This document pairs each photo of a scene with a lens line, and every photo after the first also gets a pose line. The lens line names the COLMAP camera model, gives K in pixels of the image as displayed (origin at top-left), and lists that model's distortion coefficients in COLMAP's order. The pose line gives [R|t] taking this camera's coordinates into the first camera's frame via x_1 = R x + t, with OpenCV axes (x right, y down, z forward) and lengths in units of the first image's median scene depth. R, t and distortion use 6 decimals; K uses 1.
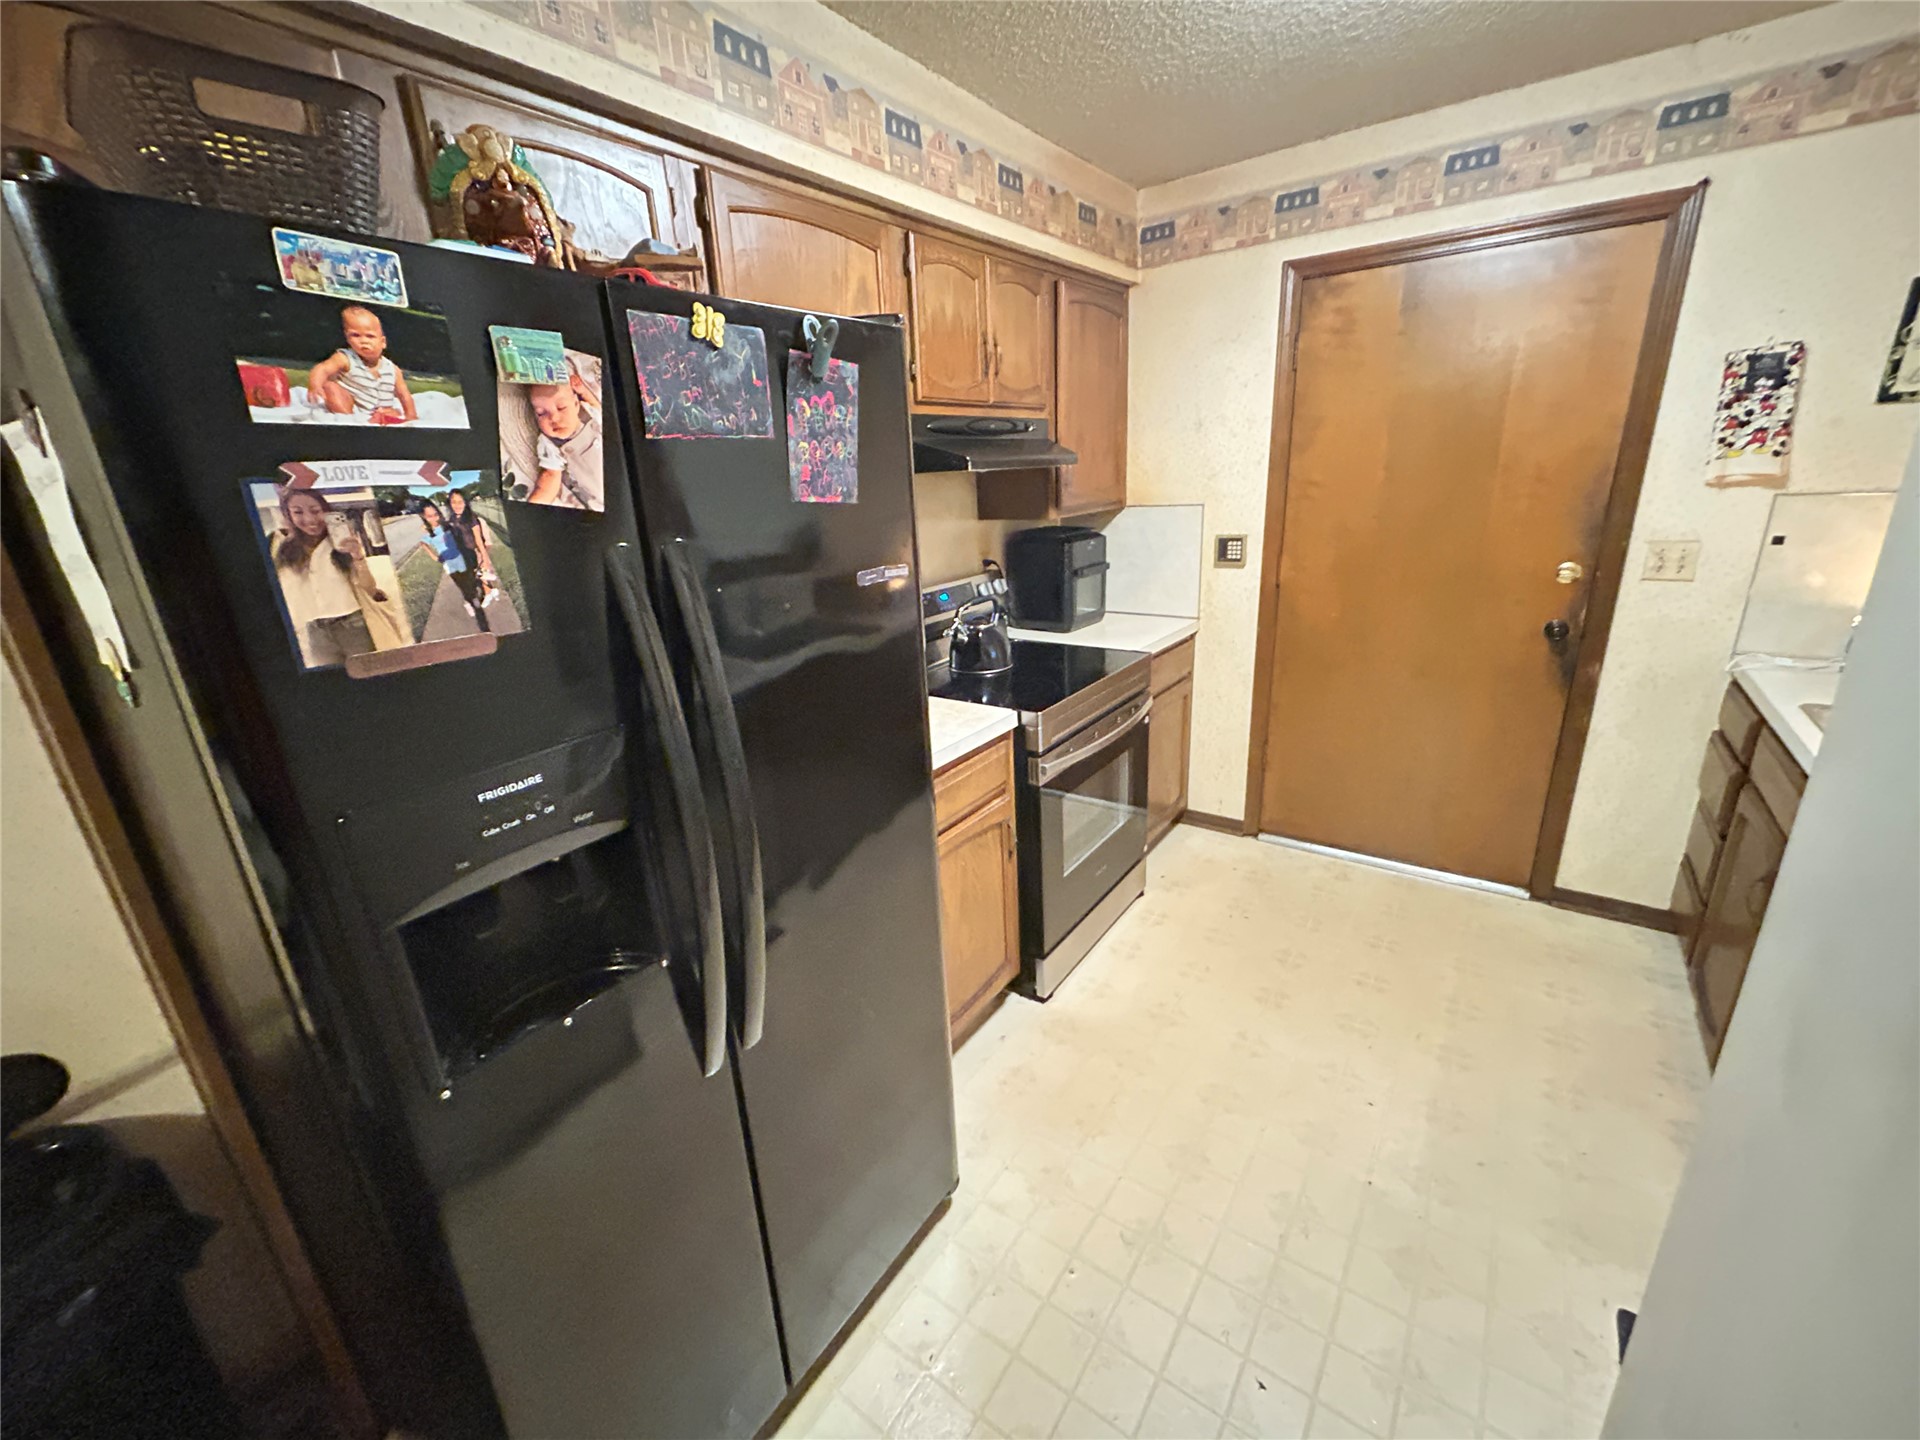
lens RADIAL K [[783.8, 0, 960.9], [0, 783.8, 724.3], [0, 0, 1]] dist [-0.002828, 0.001052]
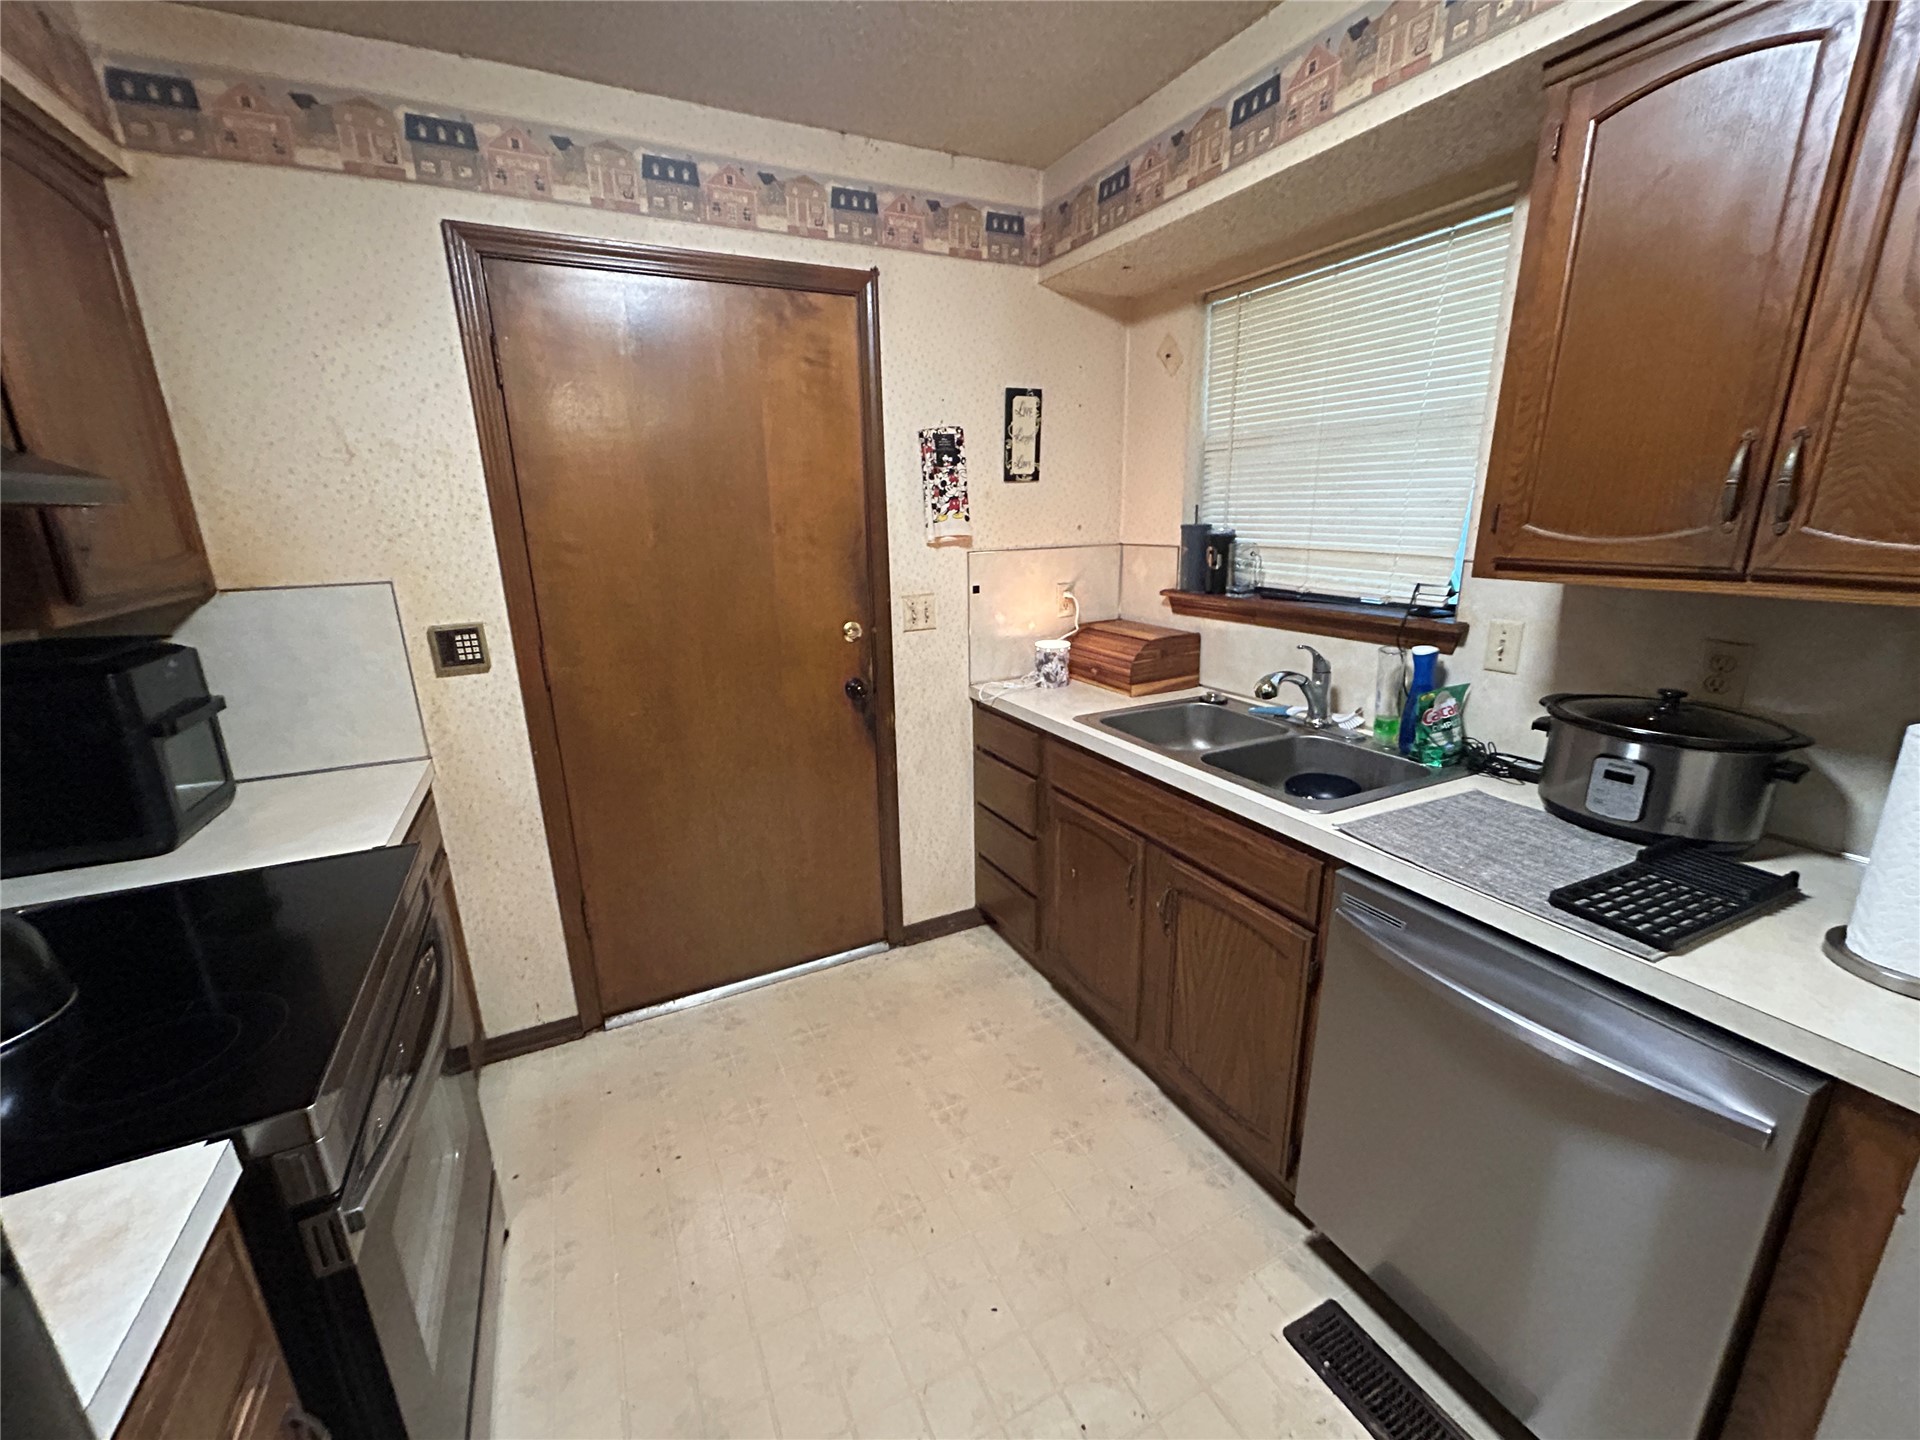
lens RADIAL K [[783.8, 0, 965.8], [0, 783.8, 724.9], [0, 0, 1]] dist [-0.002828, 0.001052]
pose [[0.465946, -0.201529, 0.861557, -0.041457], [0.268124, 0.960093, 0.079571, -0.116044], [-0.843210, 0.193928, 0.501386, 0.385263]]
